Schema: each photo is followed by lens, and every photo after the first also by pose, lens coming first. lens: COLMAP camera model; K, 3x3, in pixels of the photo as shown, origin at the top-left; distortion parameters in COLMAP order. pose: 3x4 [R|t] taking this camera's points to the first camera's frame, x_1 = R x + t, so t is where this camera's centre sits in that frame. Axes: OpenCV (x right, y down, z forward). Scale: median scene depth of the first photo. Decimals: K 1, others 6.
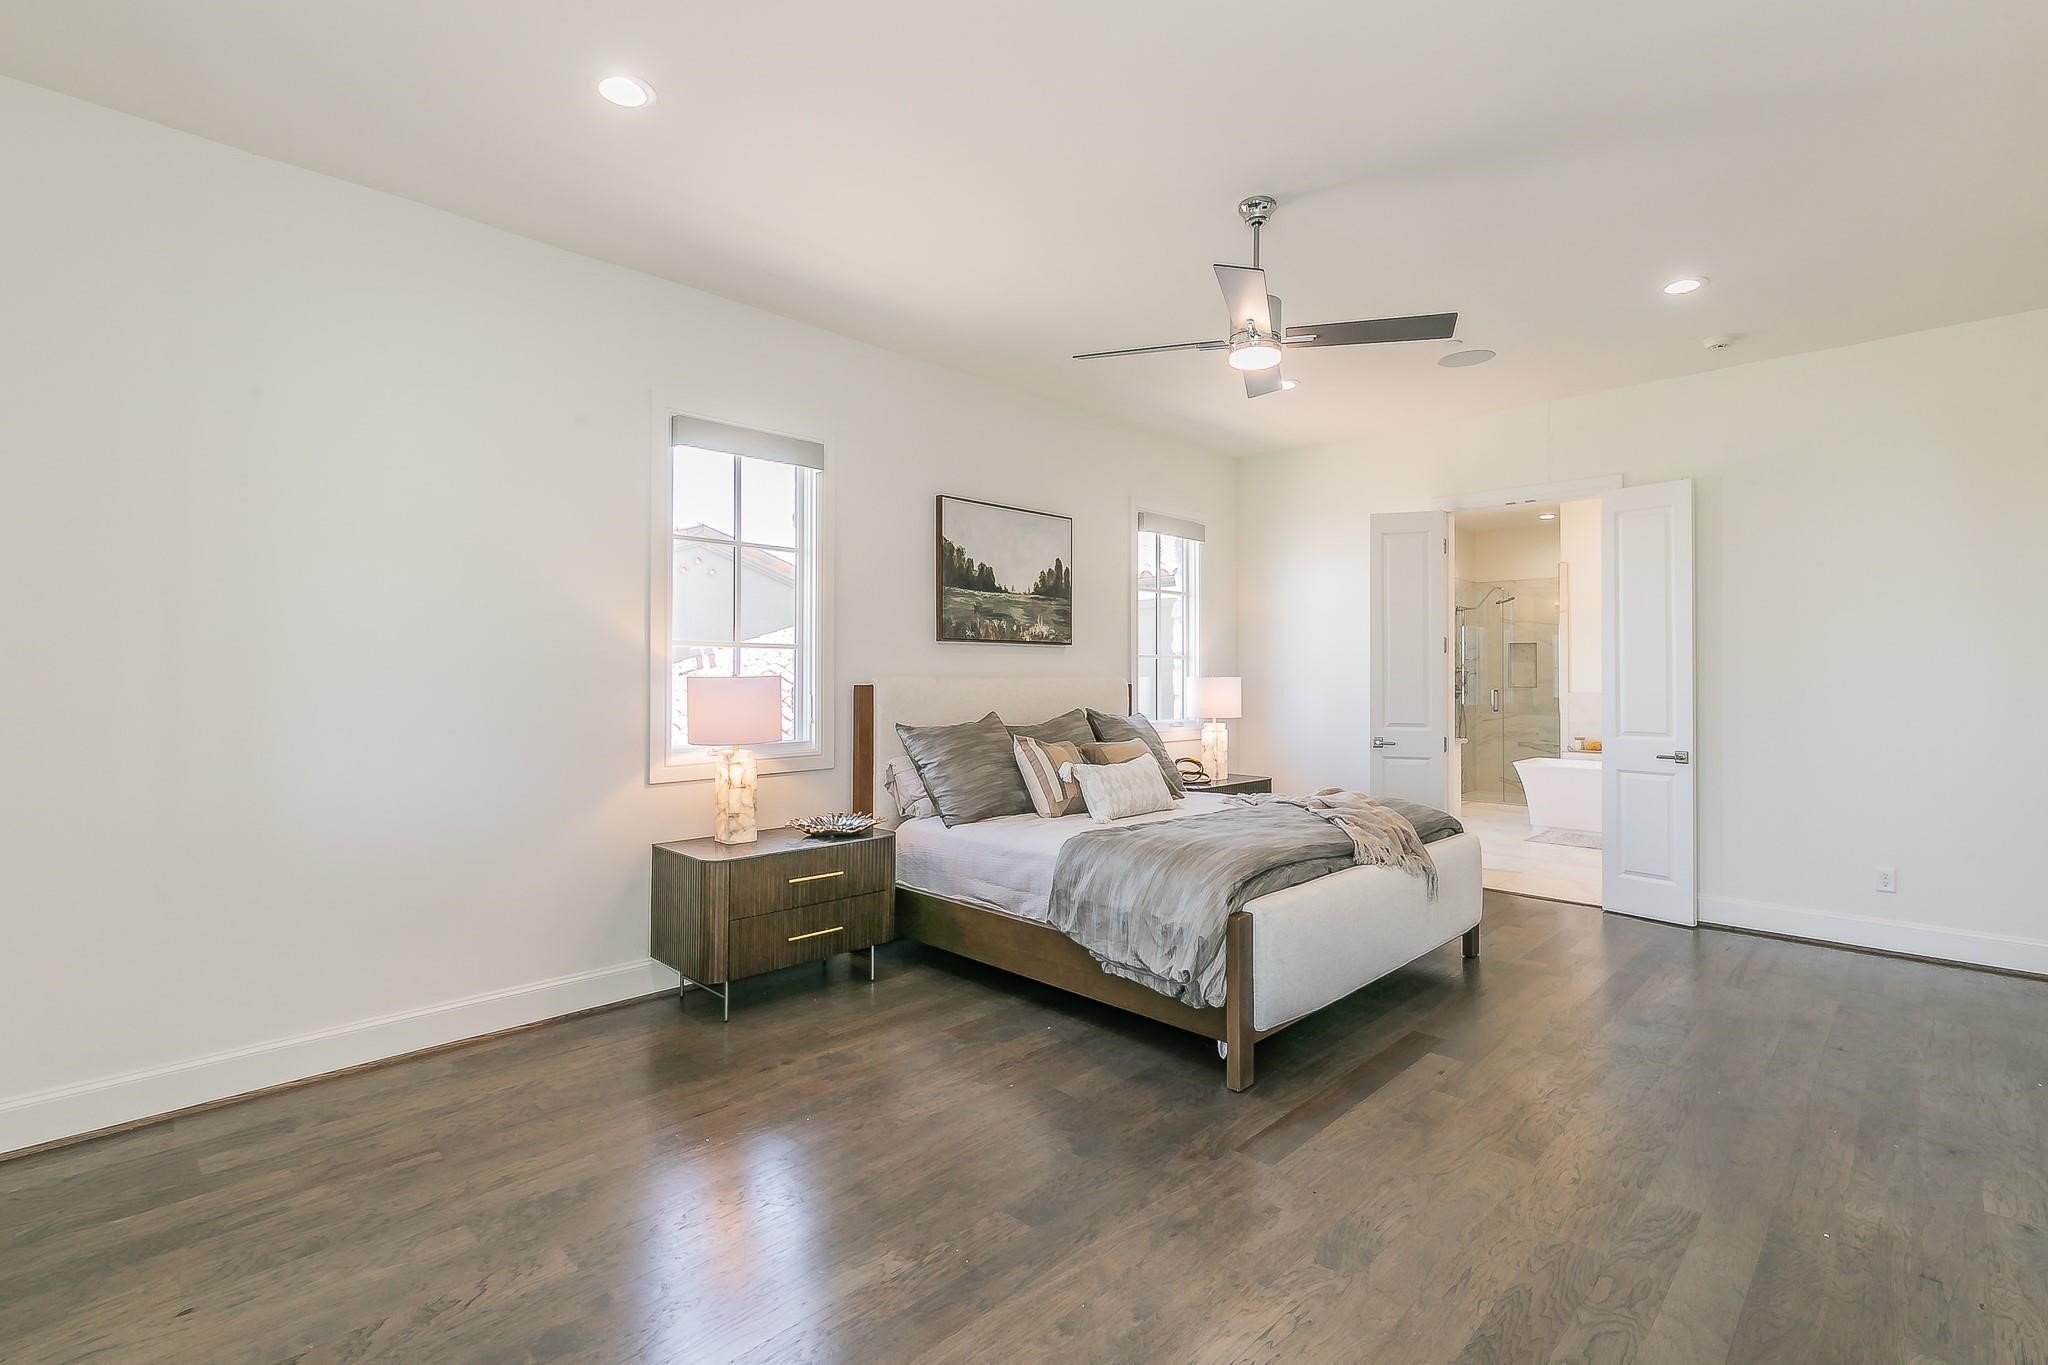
lens RADIAL K [[951.4, 0, 1040.6], [0, 951.4, 657.9], [0, 0, 1]] dist [0.000608, -0.000003]
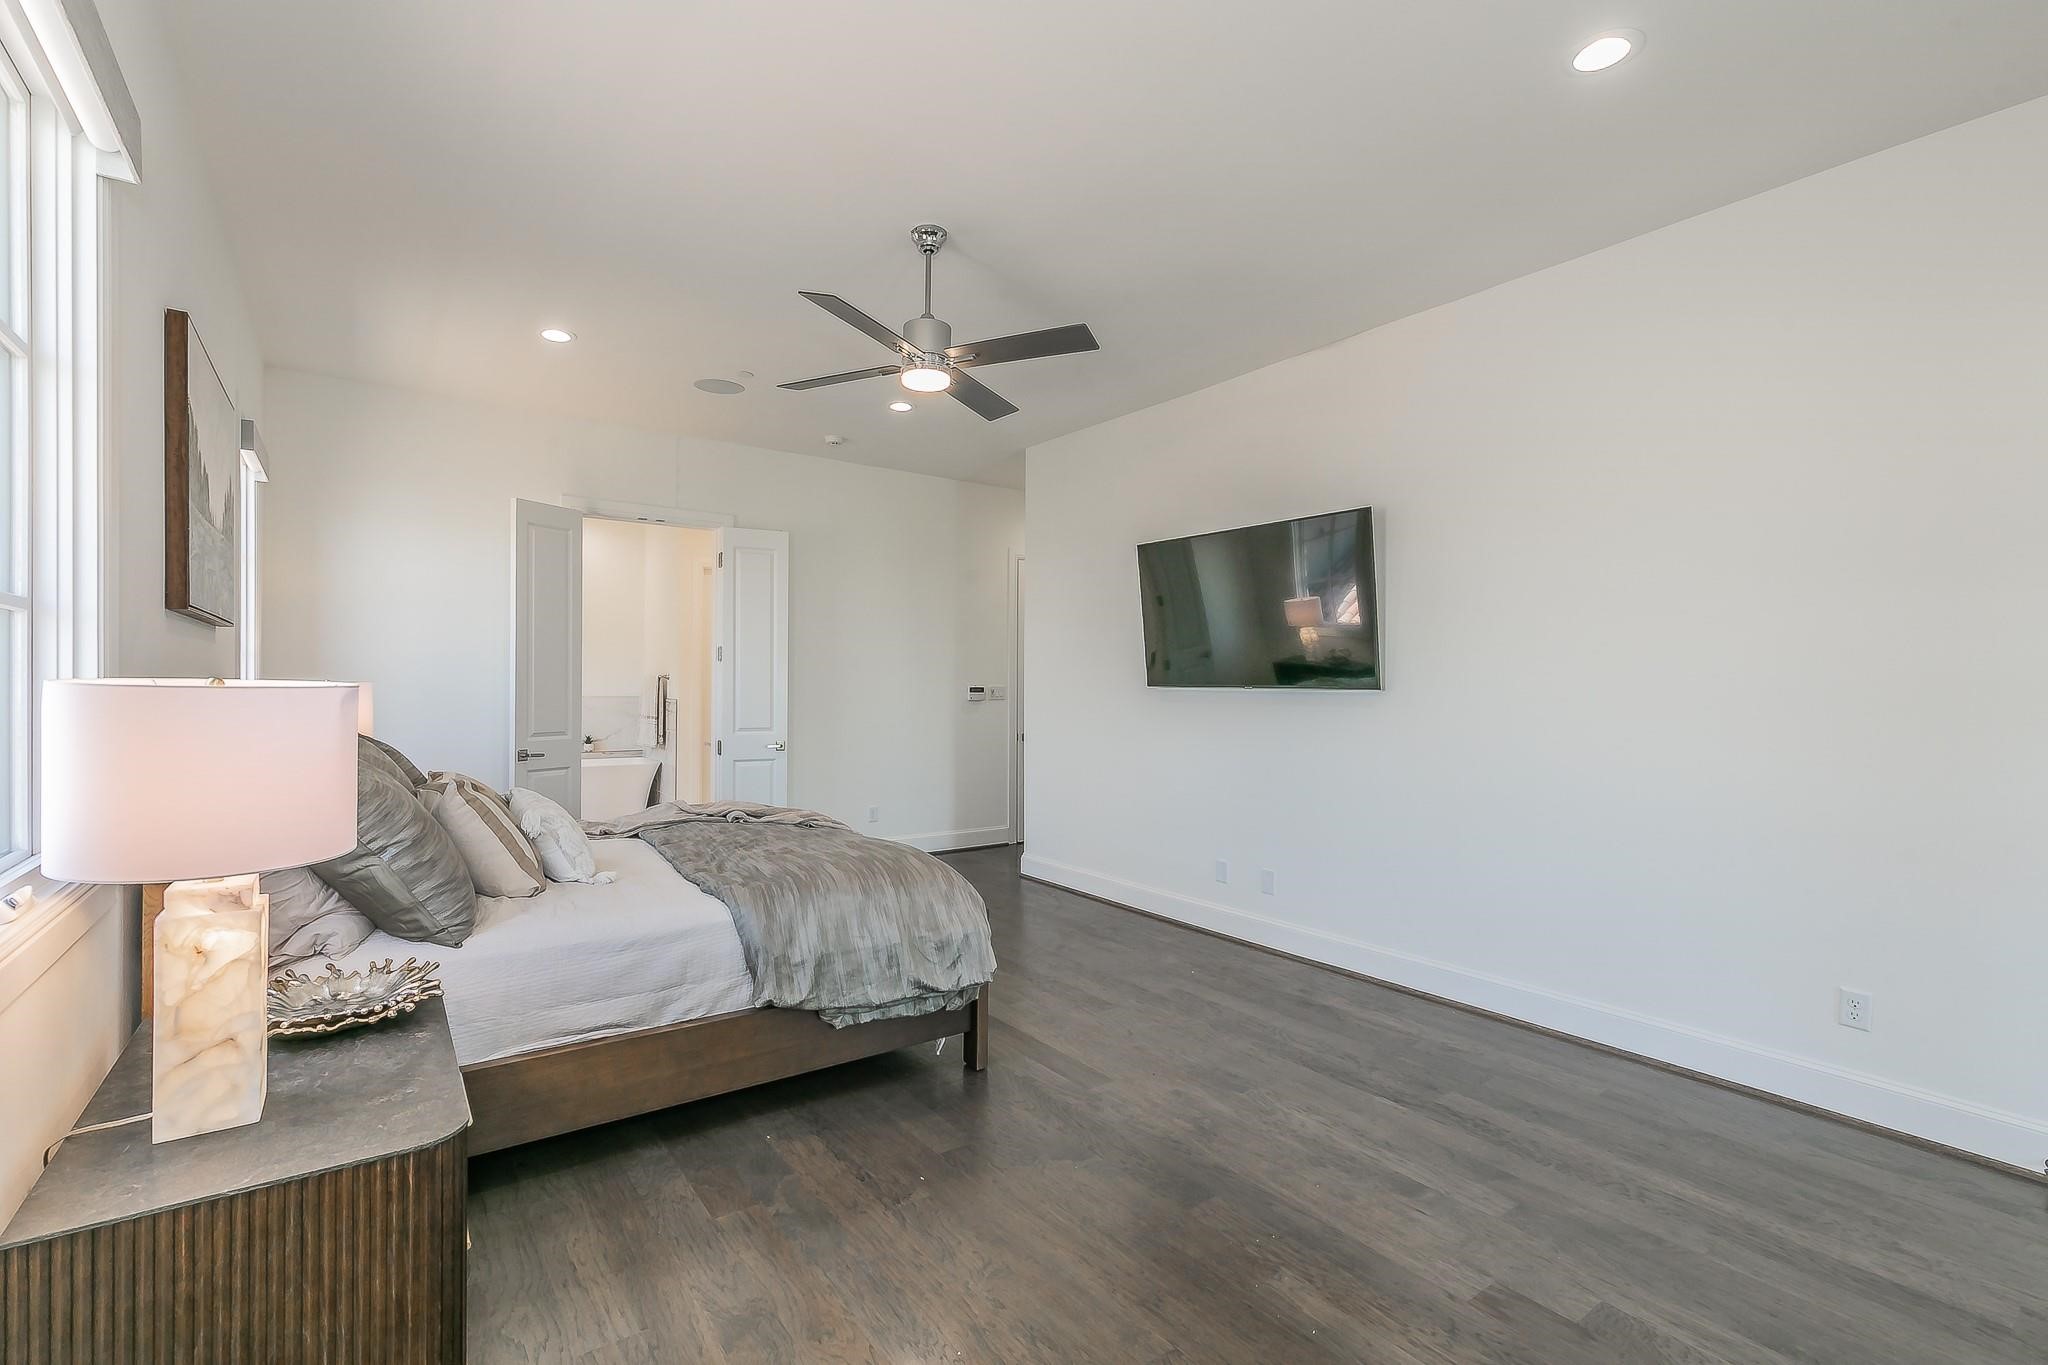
lens RADIAL K [[885.3, 0, 1024.0], [0, 885.3, 682.5], [0, 0, 1]] dist [0.000647, 0.000034]
pose [[0.164430, 0.002238, 0.986386, -0.476441], [-0.030085, 0.999544, 0.002747, 0.005994], [-0.985930, -0.030127, 0.164423, 0.485023]]
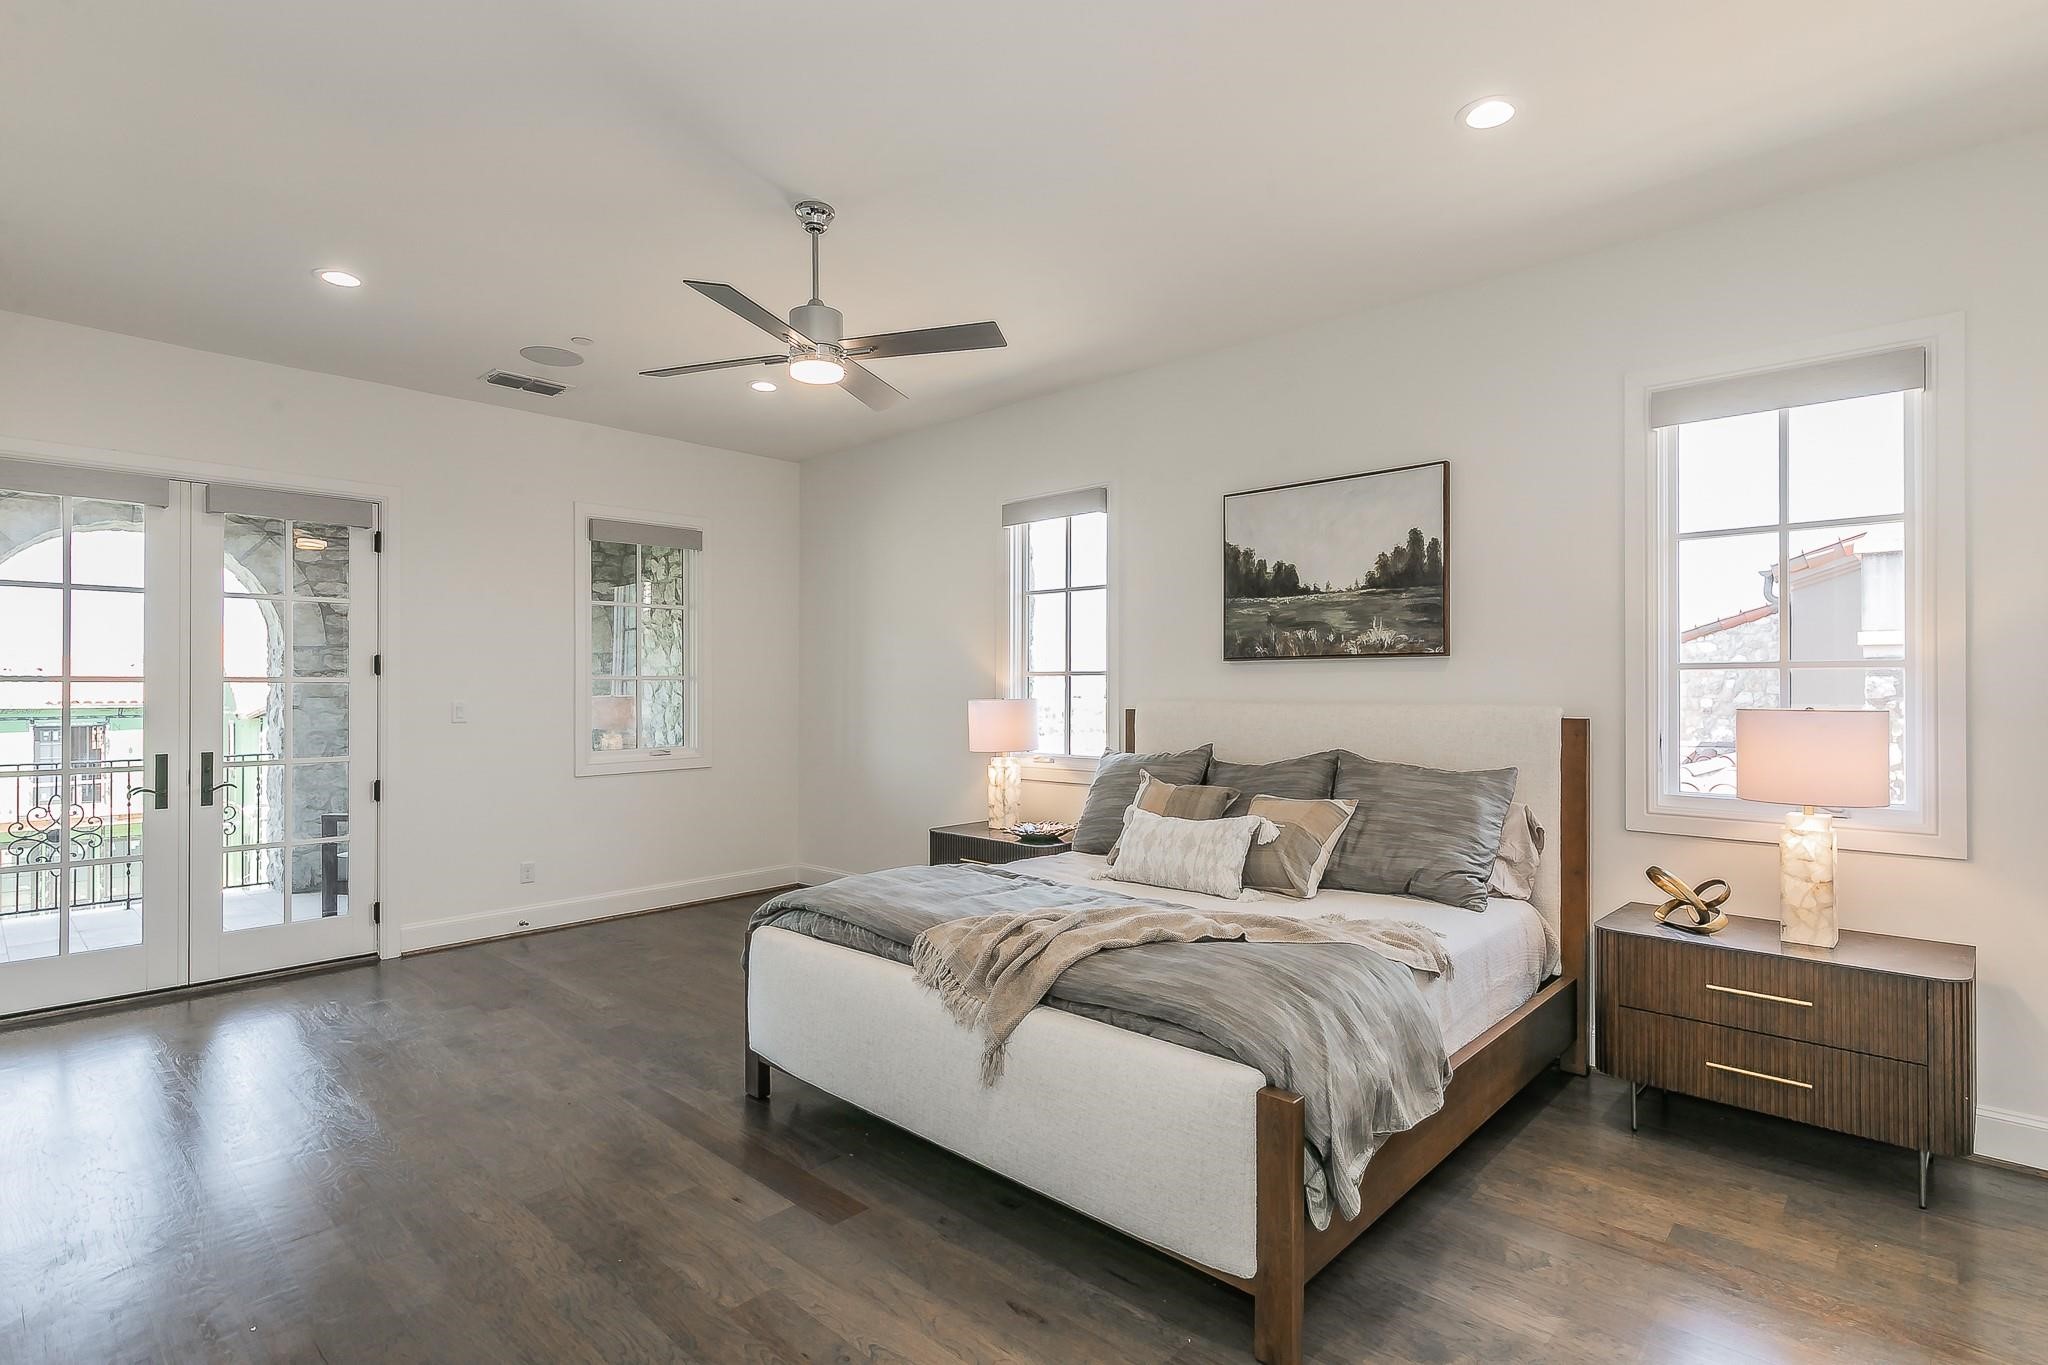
lens RADIAL K [[1018.7, 0, 1024.0], [0, 1018.7, 682.5], [0, 0, 1]] dist [0.000861, 0.000279]
pose [[-0.003379, -0.003807, -0.999987, 0.826943], [0.023620, 0.999713, -0.003886, 0.001205], [0.999715, -0.023632, -0.003289, 0.804034]]
